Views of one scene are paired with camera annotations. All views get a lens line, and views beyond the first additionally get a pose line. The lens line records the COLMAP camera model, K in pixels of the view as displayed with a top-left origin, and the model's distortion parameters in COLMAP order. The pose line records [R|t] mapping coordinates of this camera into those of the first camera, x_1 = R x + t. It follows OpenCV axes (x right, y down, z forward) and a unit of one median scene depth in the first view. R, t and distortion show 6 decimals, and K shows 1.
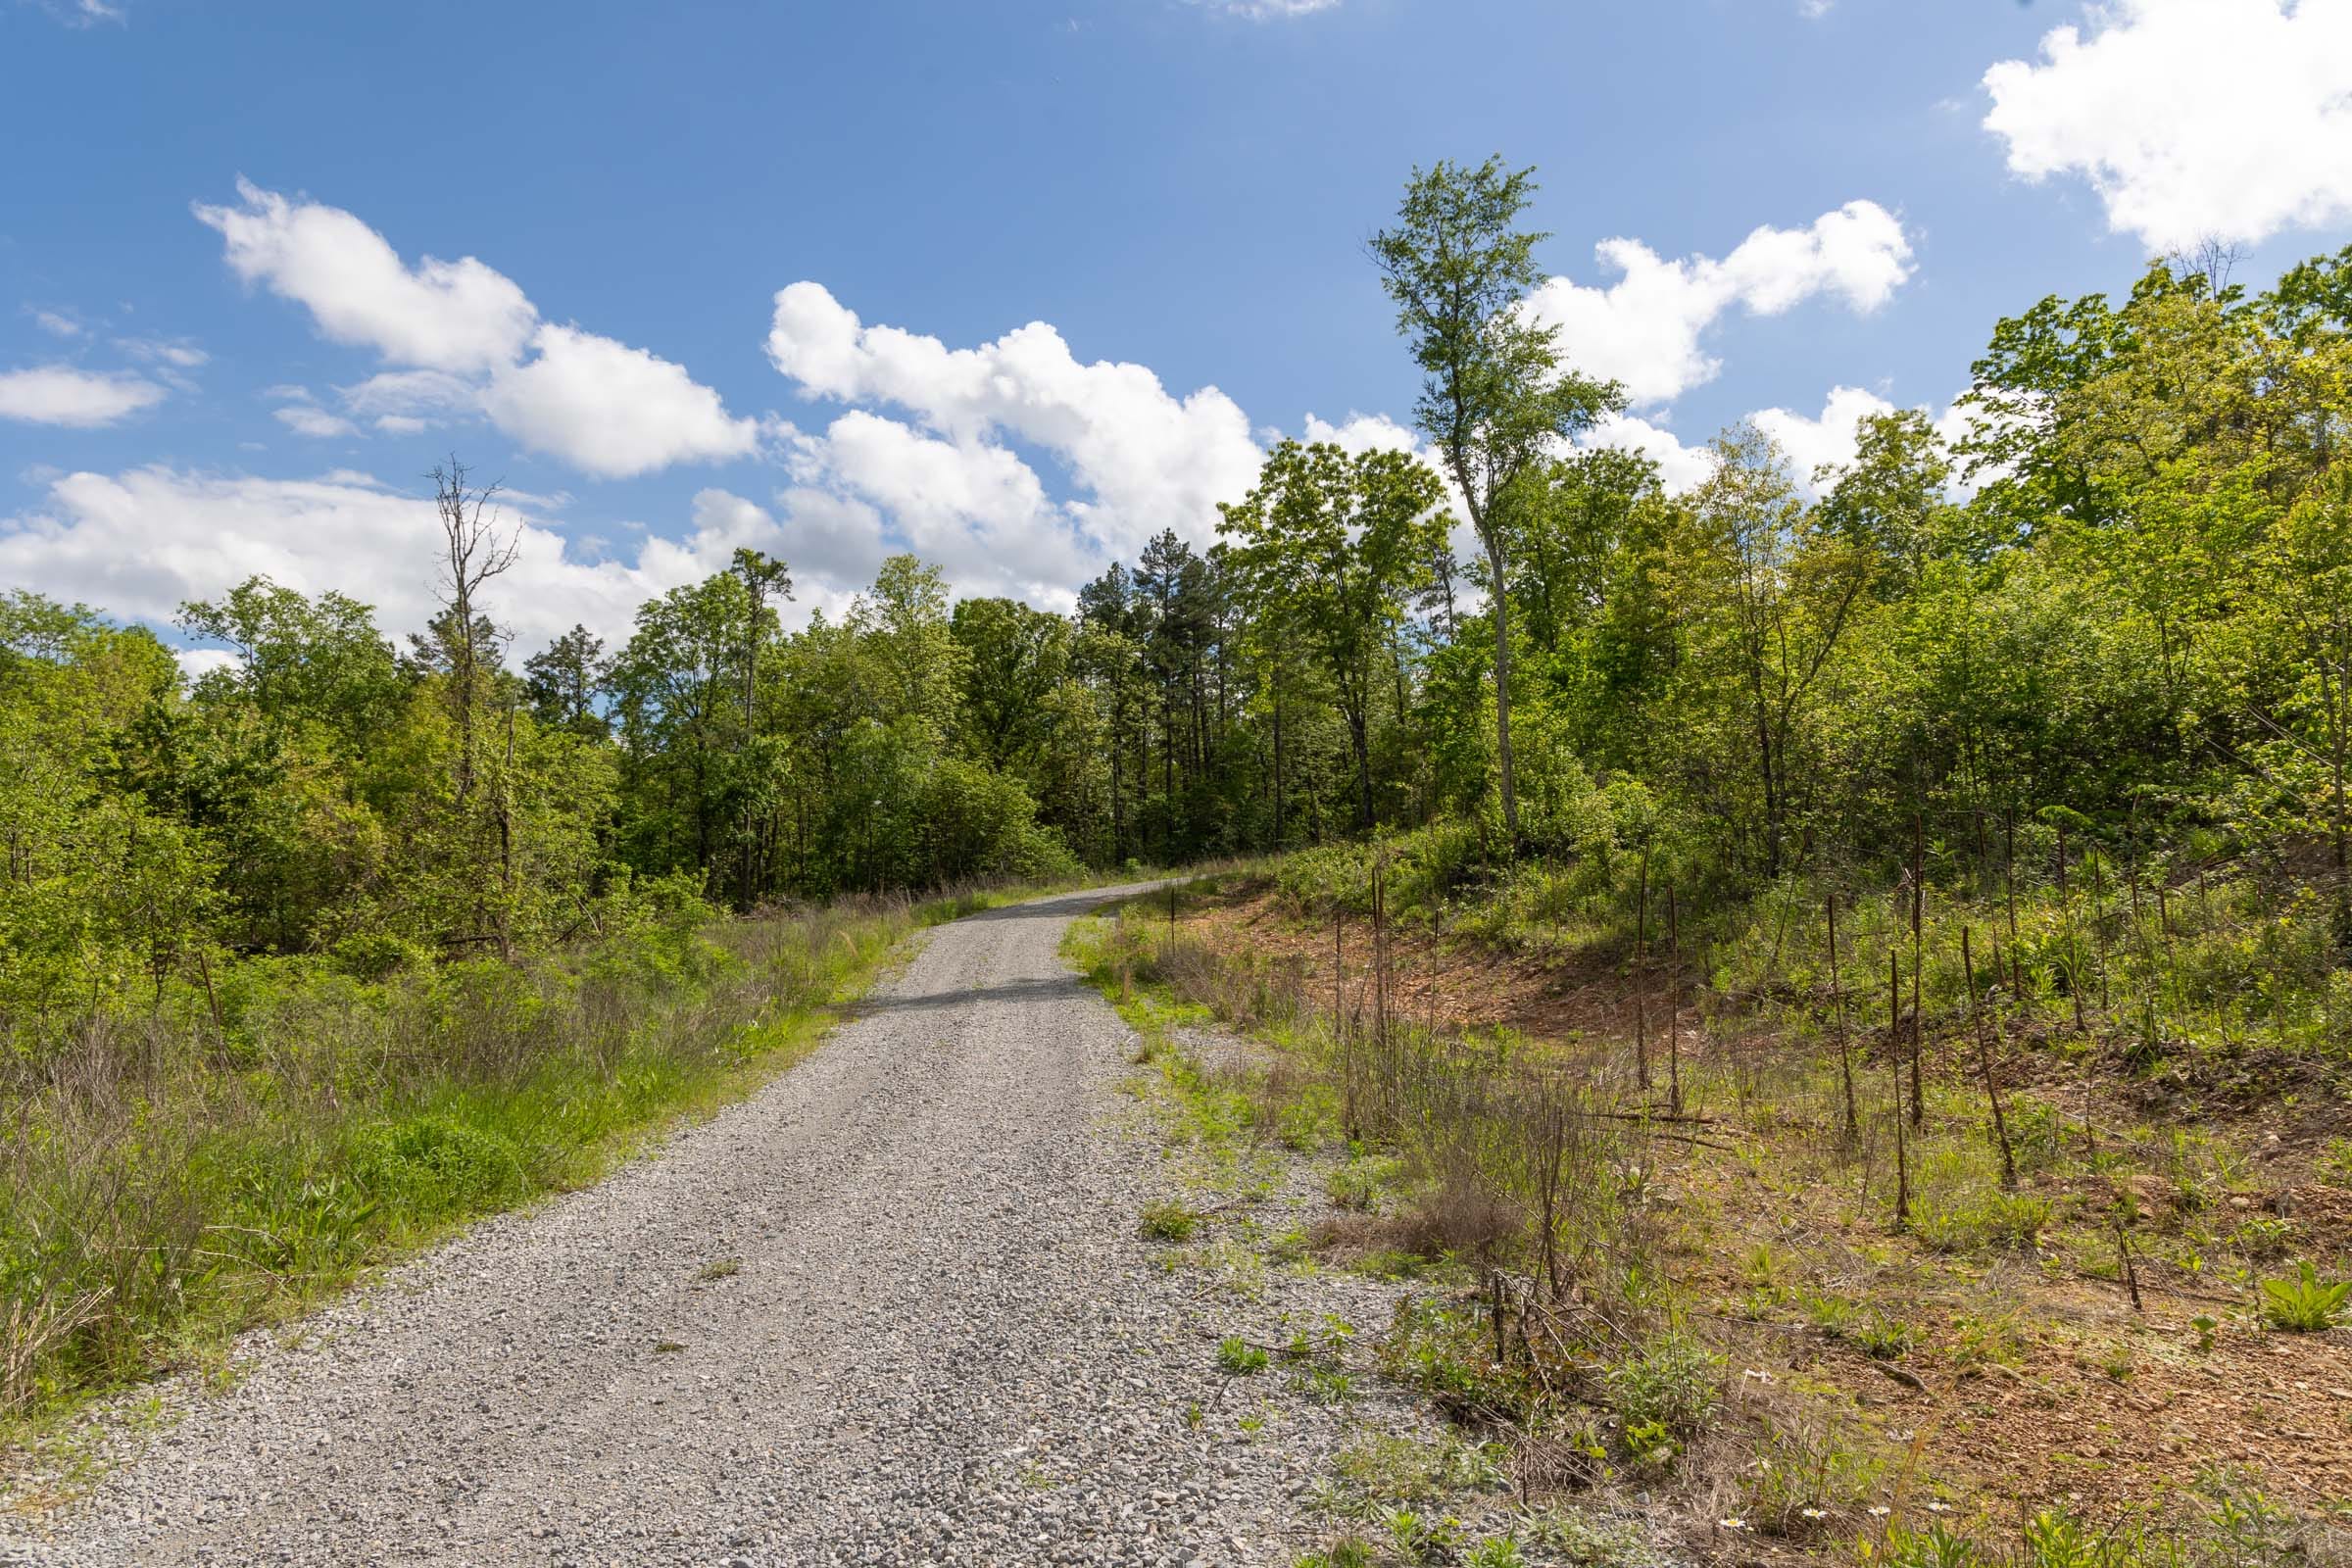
lens RADIAL K [[1563.2, 0, 1164.2], [0, 1563.2, 796.0], [0, 0, 1]] dist [-0.019570, 0.003220]
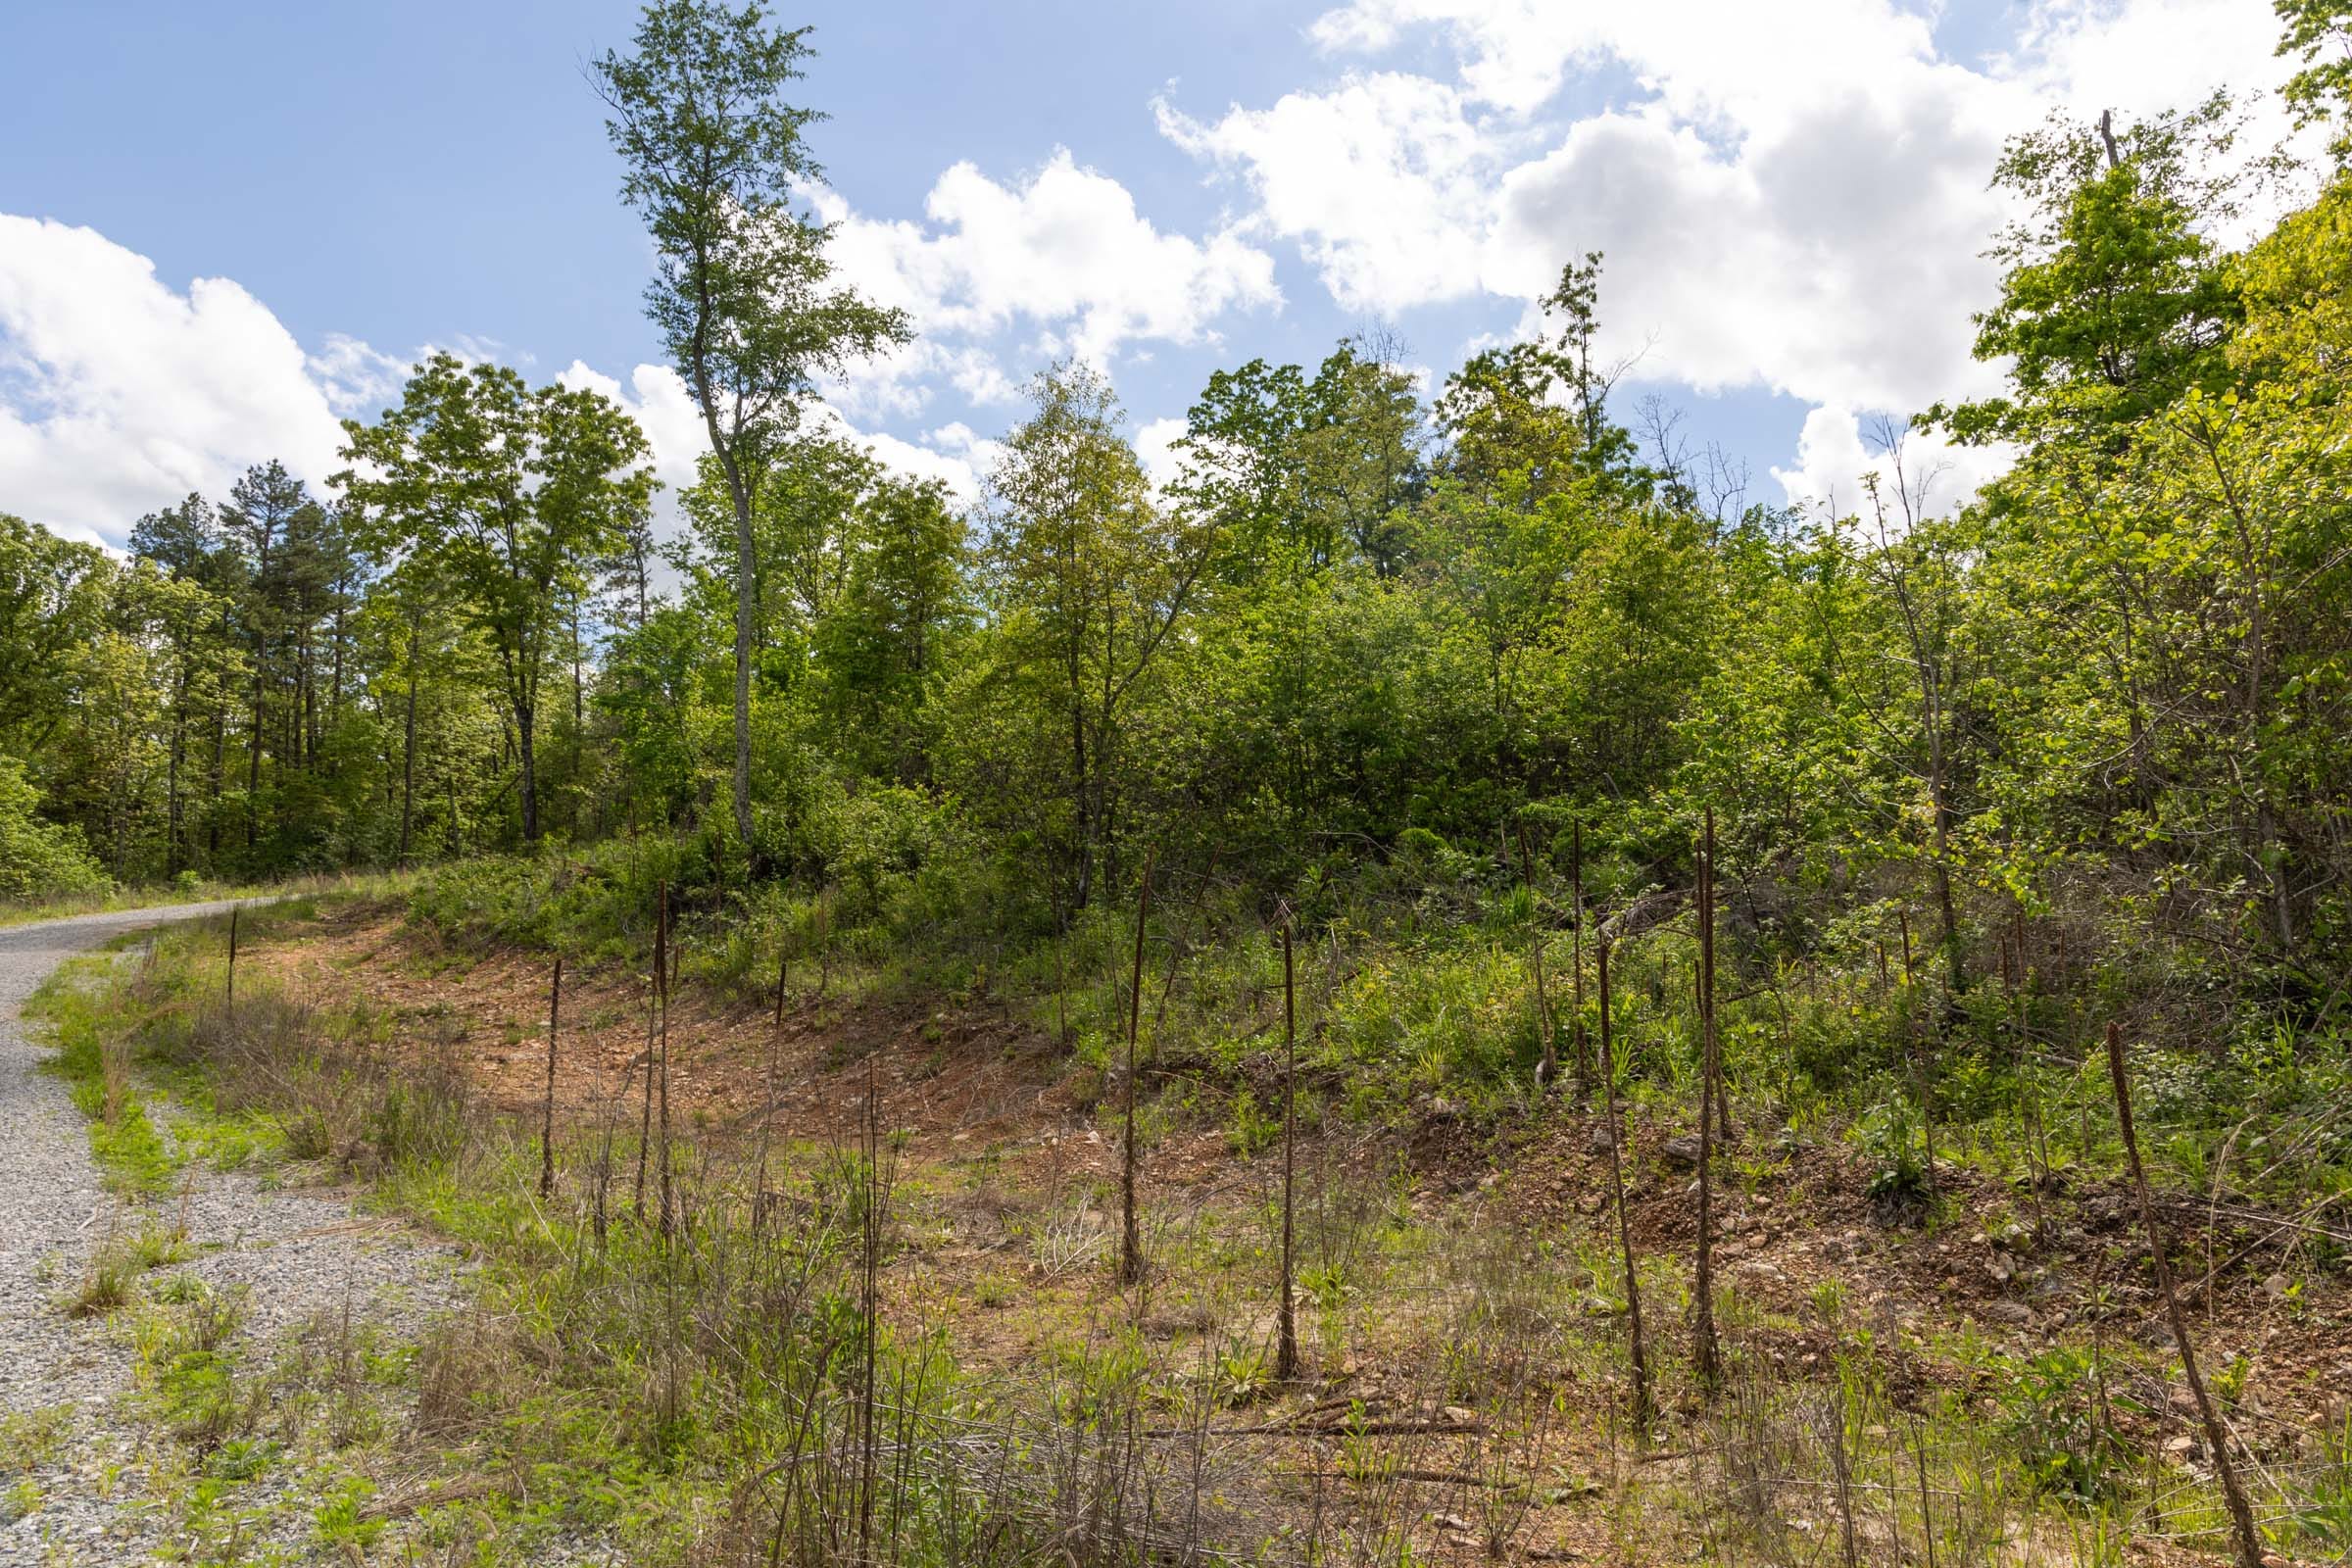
lens RADIAL K [[1517.8, 0, 1159.6], [0, 1517.8, 796.4], [0, 0, 1]] dist [0.006096, -0.003015]
pose [[0.858413, 0.051077, 0.510409, 0.005661], [-0.041386, 0.998683, -0.030337, 0.008068], [-0.511286, 0.004918, 0.859396, 0.146849]]
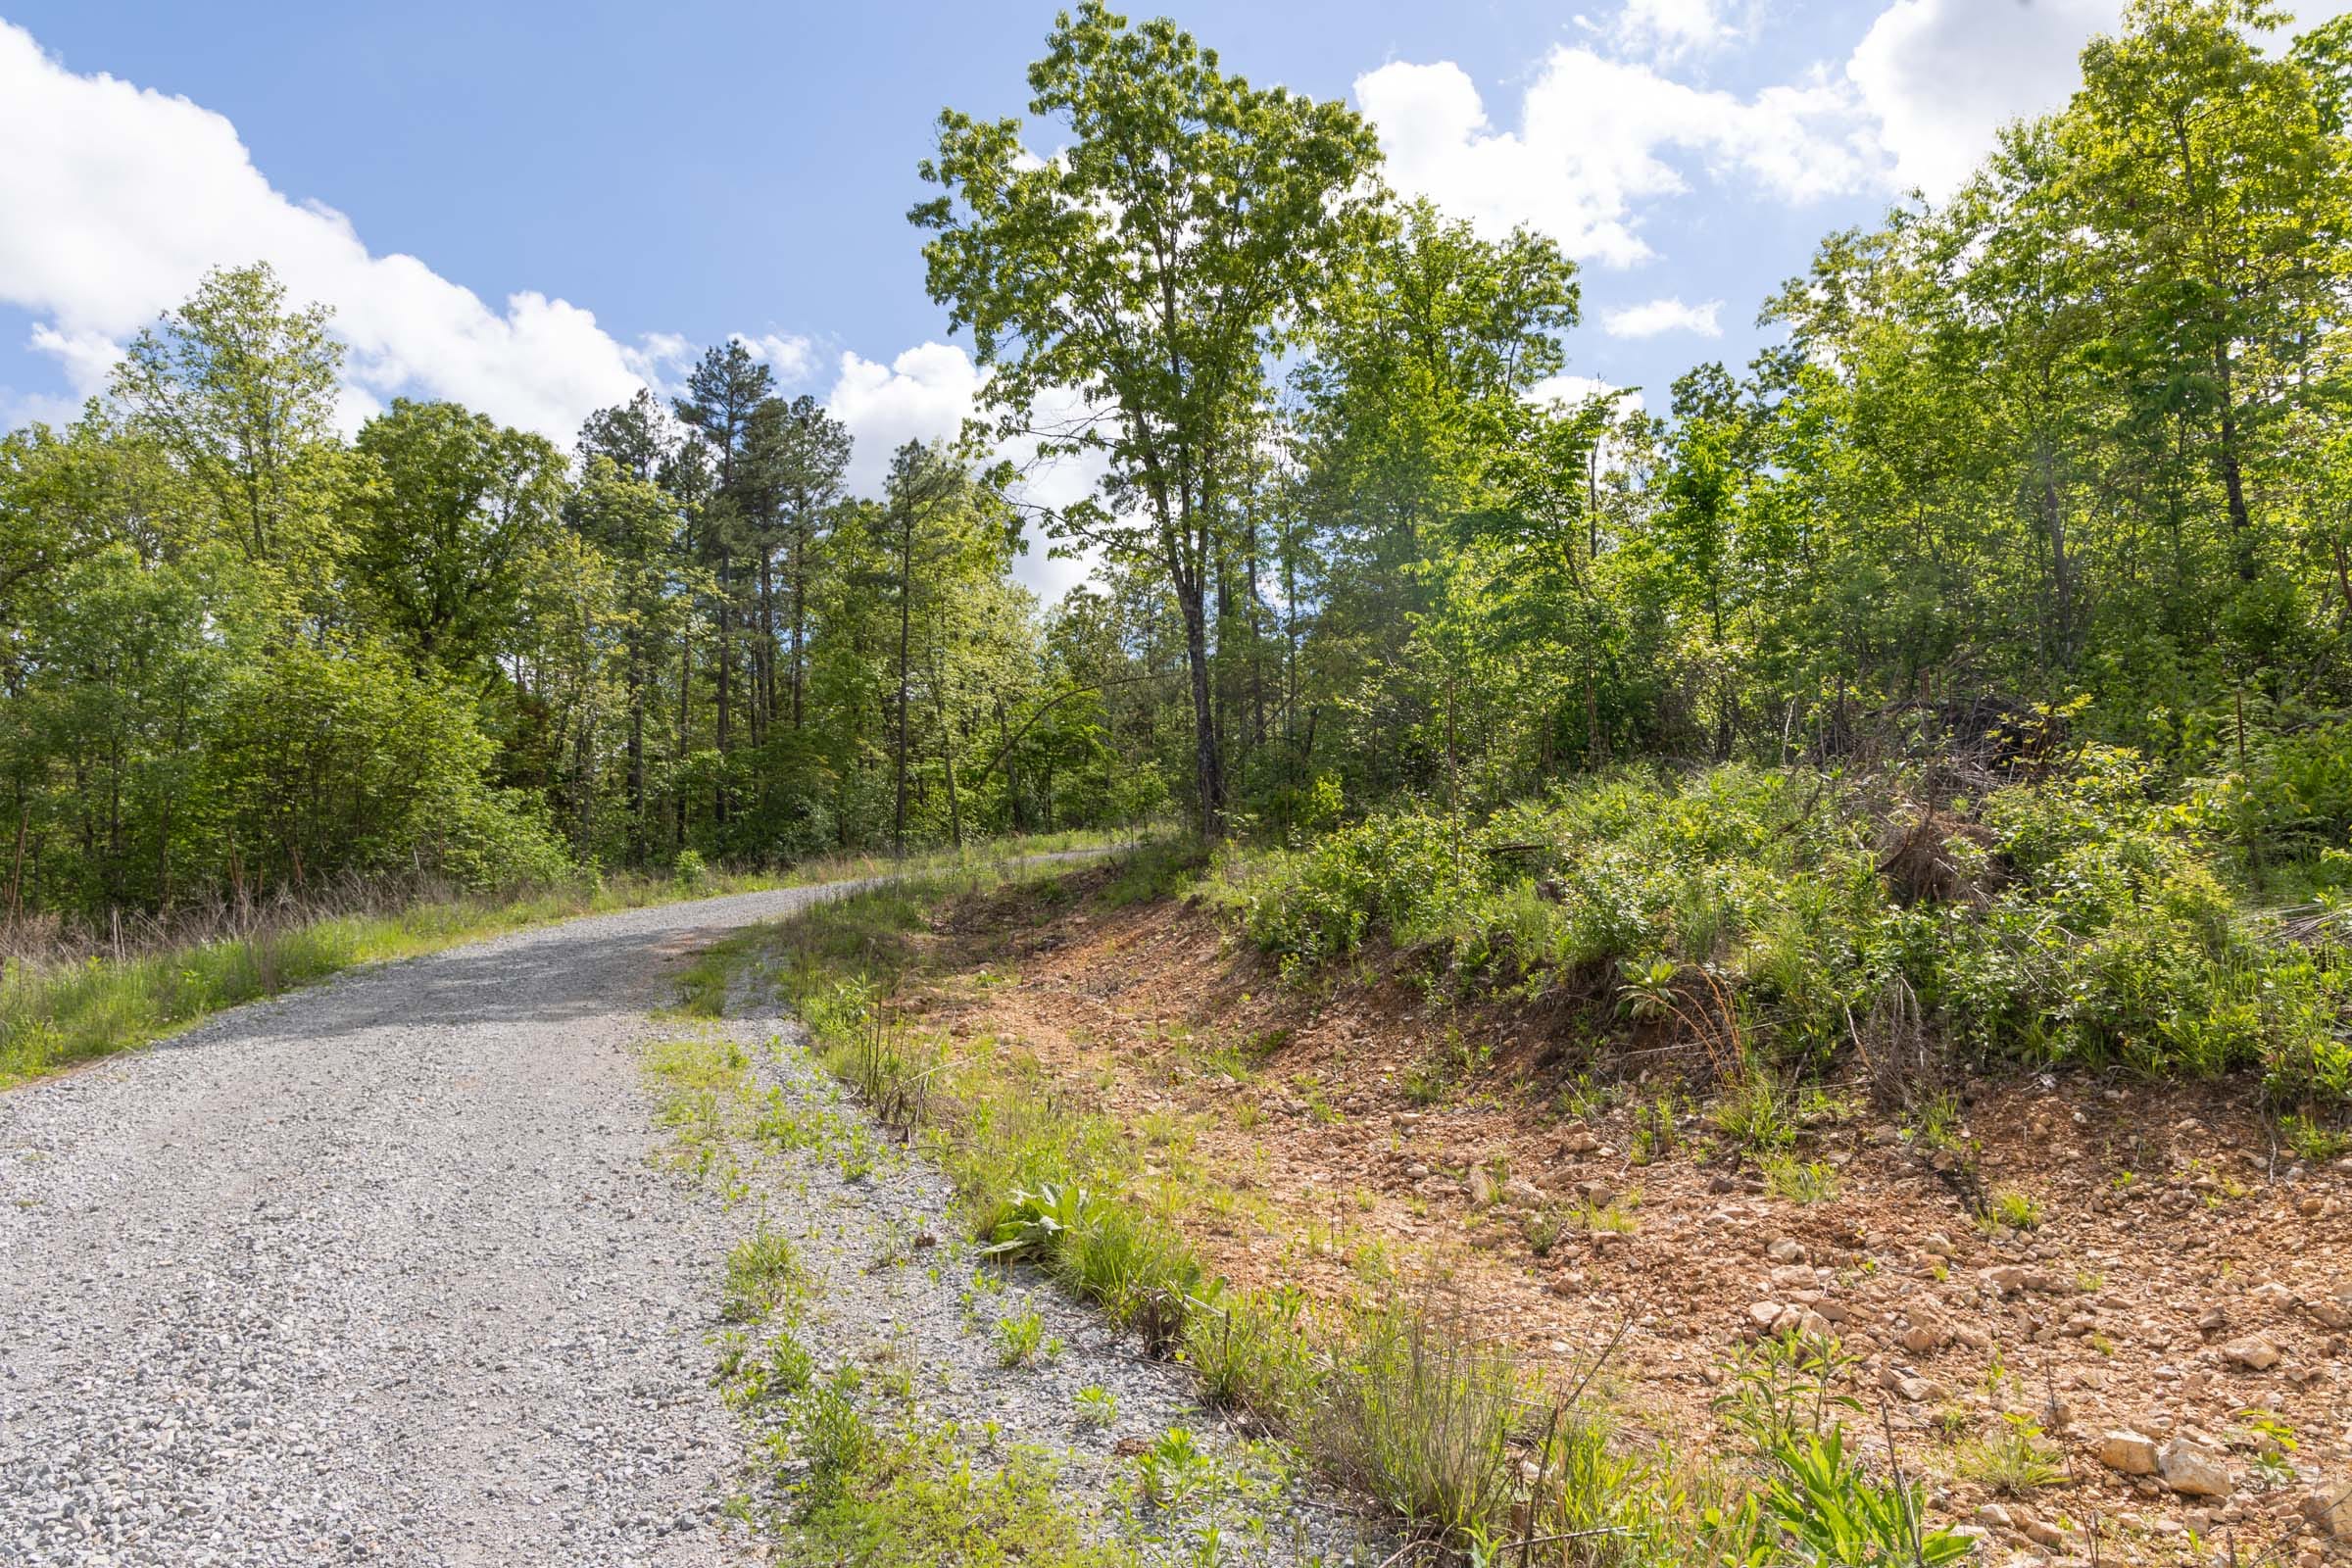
lens RADIAL K [[1563.2, 0, 1185.2], [0, 1563.2, 768.6], [0, 0, 1]] dist [-0.019570, 0.003220]
pose [[0.940983, 0.042270, 0.335804, -0.047303], [-0.033147, 0.998910, -0.032856, 0.027791], [-0.336827, 0.019786, 0.941359, 0.522263]]
